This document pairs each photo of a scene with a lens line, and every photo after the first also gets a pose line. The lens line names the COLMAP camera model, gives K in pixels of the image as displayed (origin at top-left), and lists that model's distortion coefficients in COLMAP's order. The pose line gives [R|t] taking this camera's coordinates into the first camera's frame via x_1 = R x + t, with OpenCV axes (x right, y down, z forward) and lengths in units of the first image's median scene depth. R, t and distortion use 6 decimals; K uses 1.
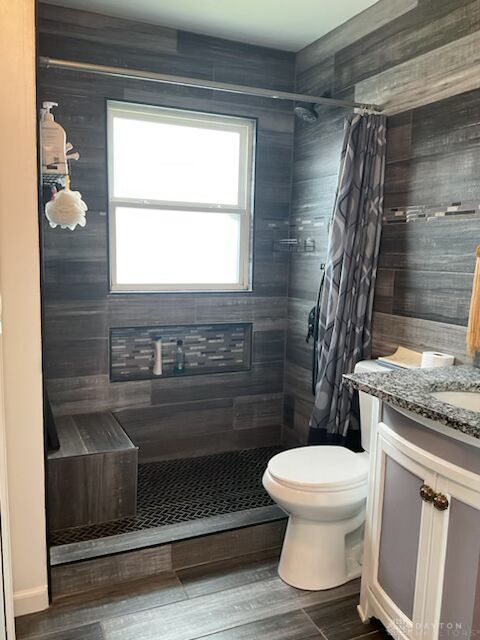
lens RADIAL K [[532.0, 0, 240.0], [0, 532.0, 320.0], [0, 0, 1]] dist [0.098408, -0.185644]
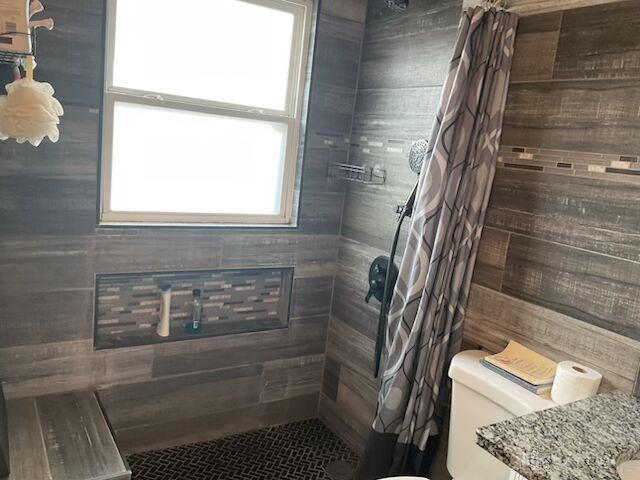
lens RADIAL K [[532.0, 0, 320.0], [0, 532.0, 240.0], [0, 0, 1]] dist [0.098408, -0.185644]
pose [[0.988012, 0.059923, 0.142275, -0.058967], [-0.068390, 0.996120, 0.055390, -0.090757], [-0.138403, -0.064456, 0.988276, 0.270513]]
